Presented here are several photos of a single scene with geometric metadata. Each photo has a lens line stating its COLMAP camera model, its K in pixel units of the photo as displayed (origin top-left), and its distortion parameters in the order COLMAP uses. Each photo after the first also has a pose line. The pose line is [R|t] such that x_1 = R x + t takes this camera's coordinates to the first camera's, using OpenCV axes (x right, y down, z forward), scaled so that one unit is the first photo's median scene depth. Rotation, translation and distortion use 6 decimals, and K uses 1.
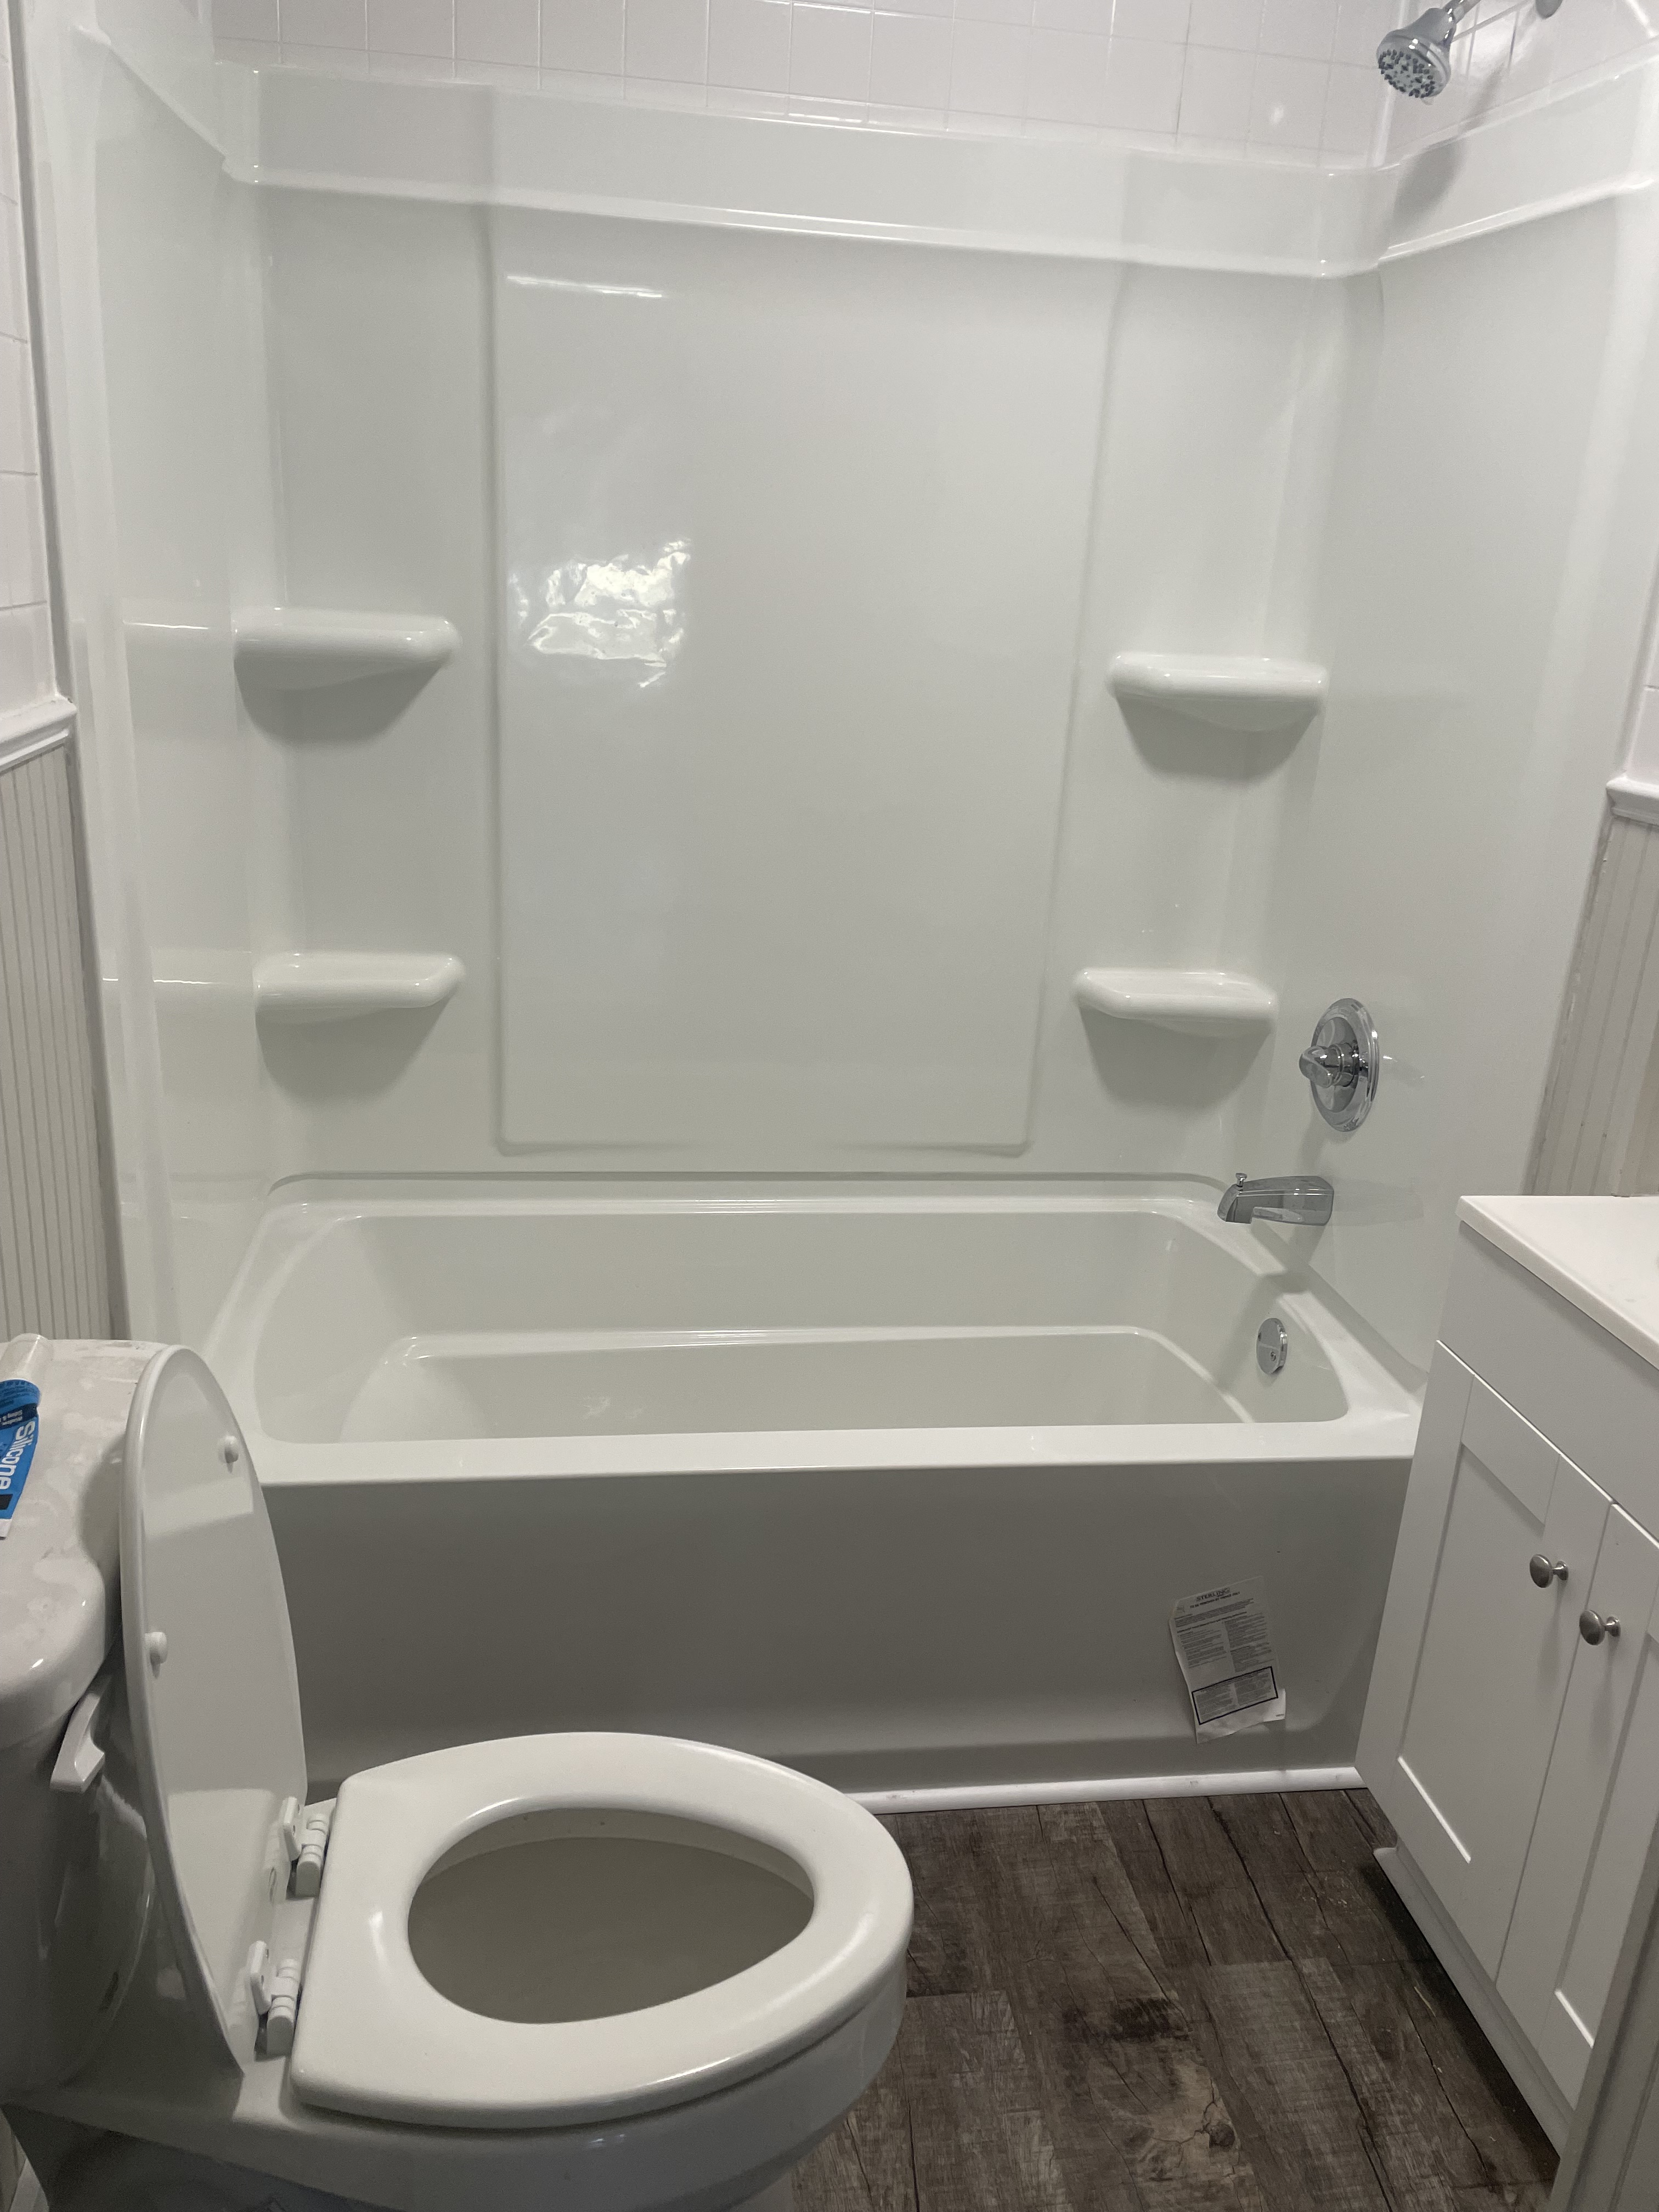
lens RADIAL K [[1650.2, 0, 829.5], [0, 1650.2, 1106.0], [0, 0, 1]] dist [0.067759, -0.086305]
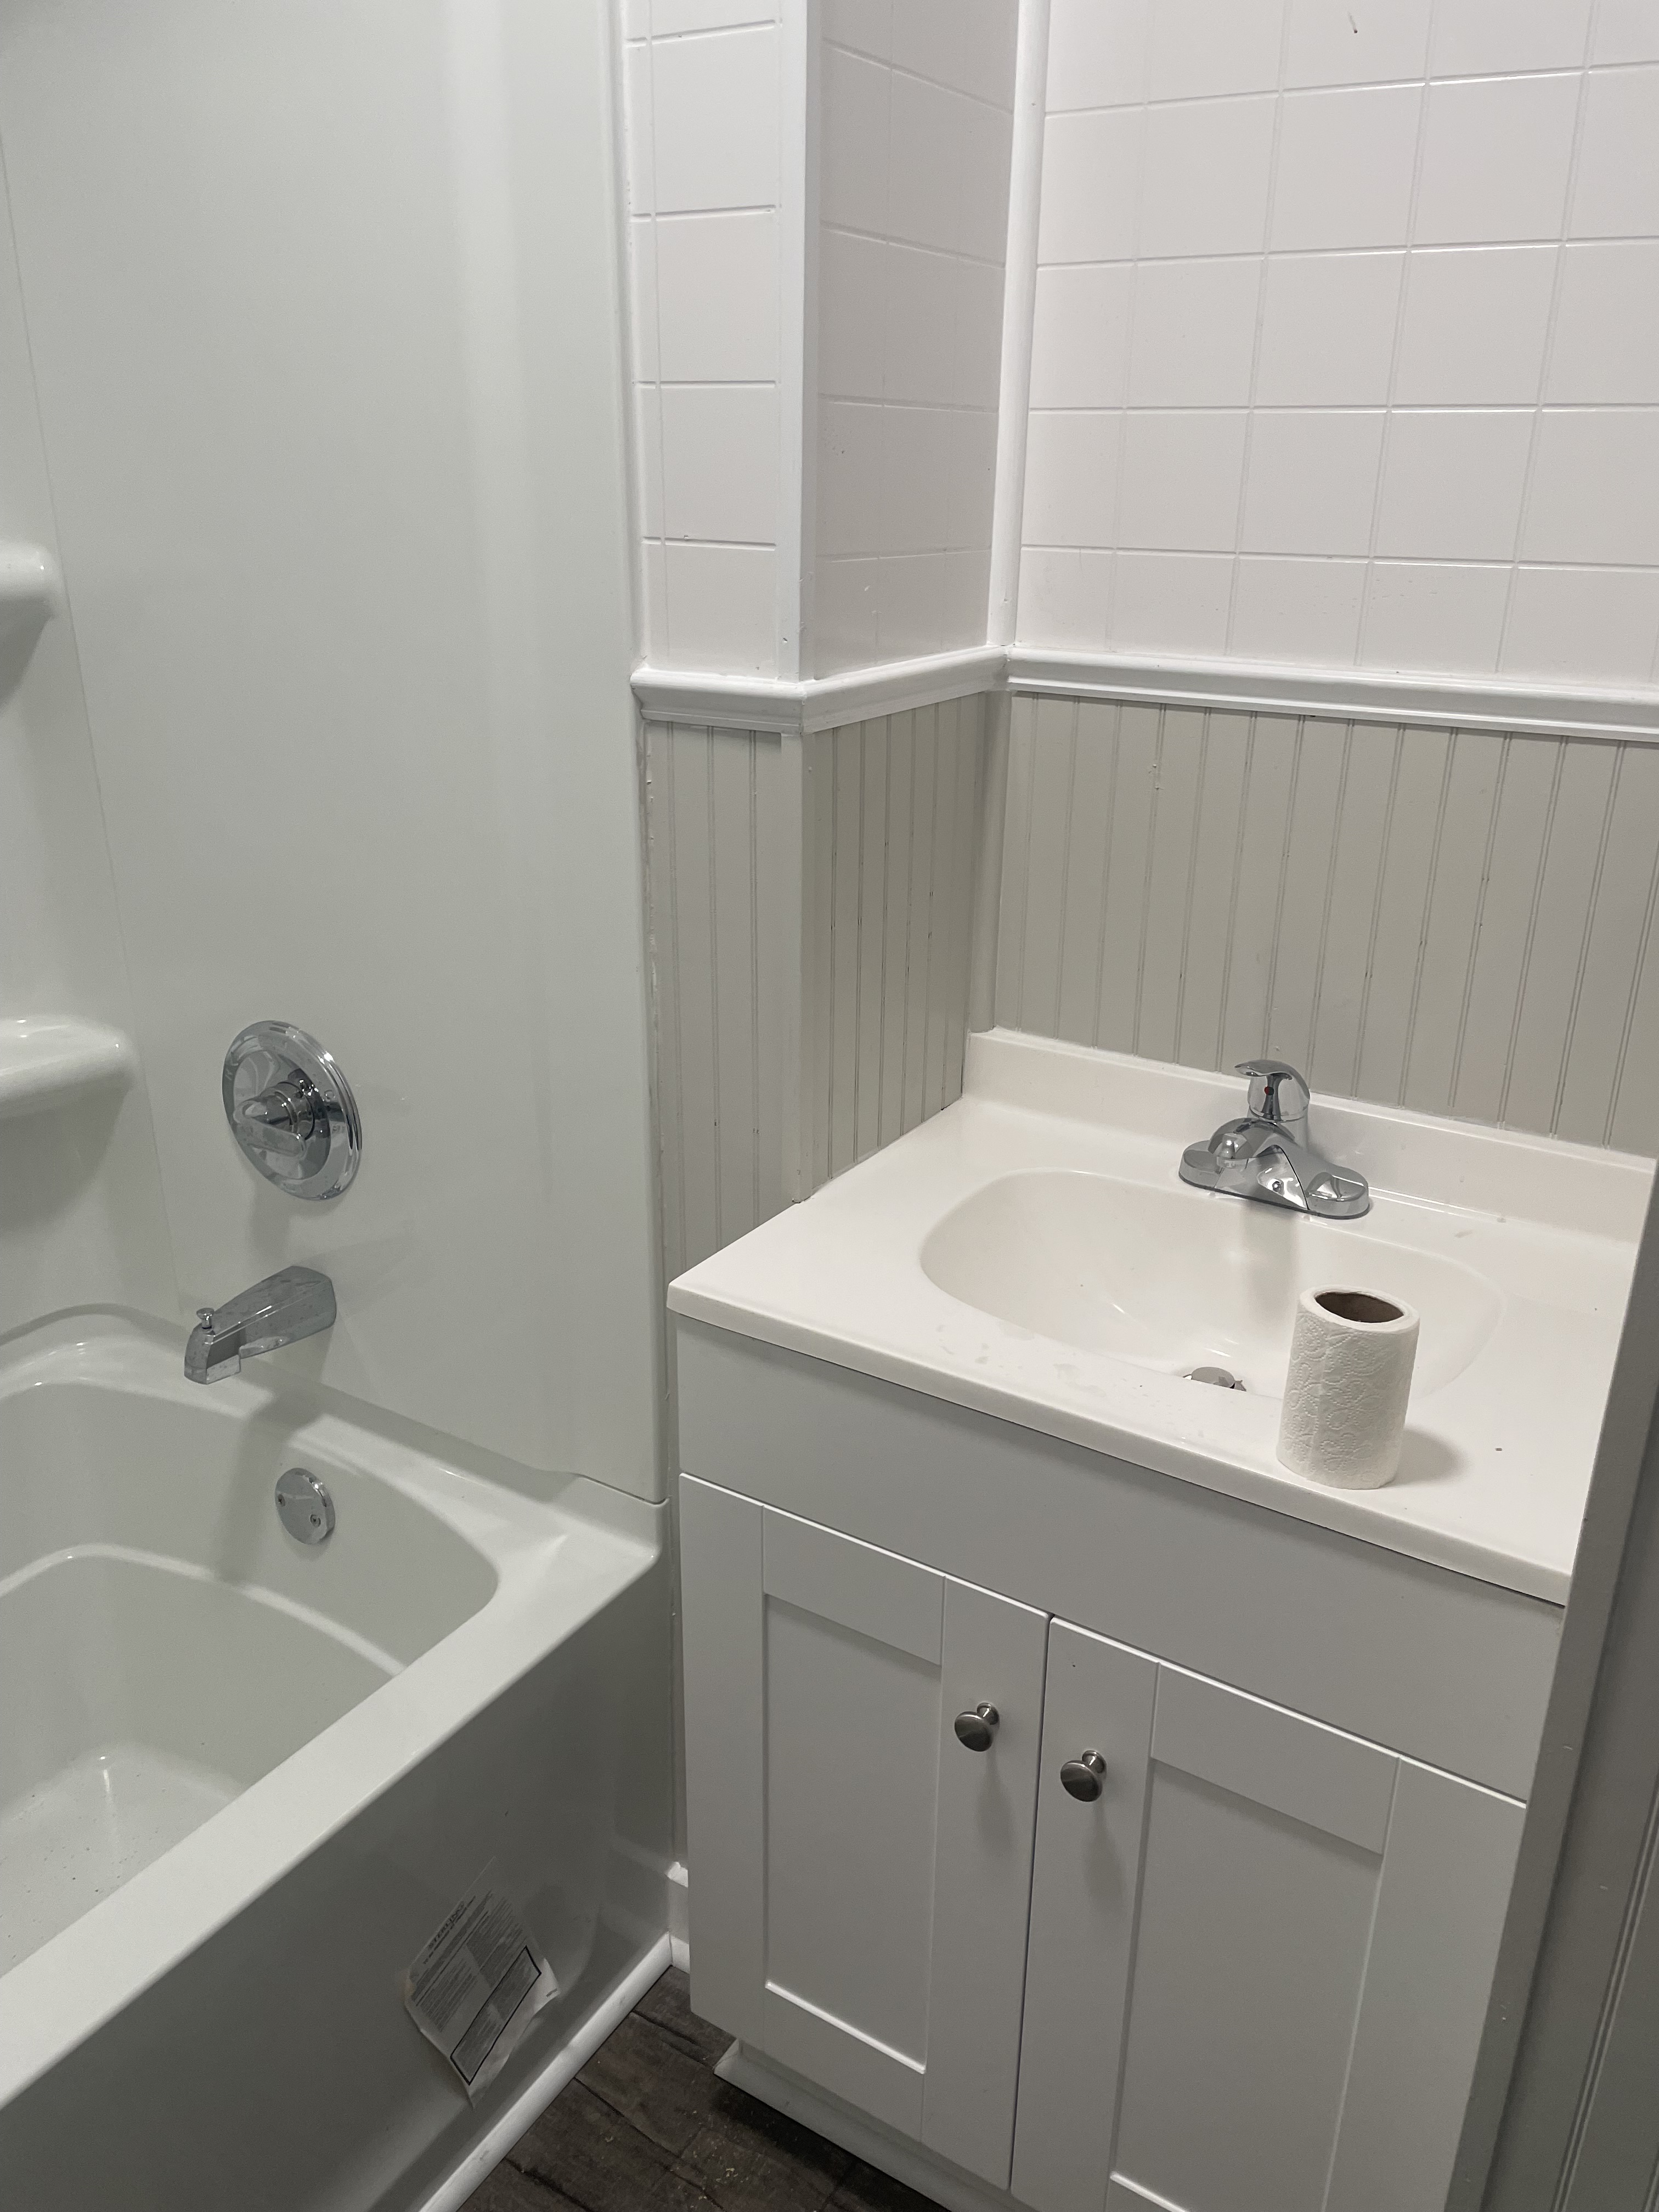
lens RADIAL K [[1650.2, 0, 829.5], [0, 1650.2, 1106.0], [0, 0, 1]] dist [0.067759, -0.086305]
pose [[0.644836, -0.321595, 0.693370, -0.035632], [0.264788, 0.944990, 0.192046, -0.112725], [-0.716989, 0.059758, 0.694518, 0.377333]]
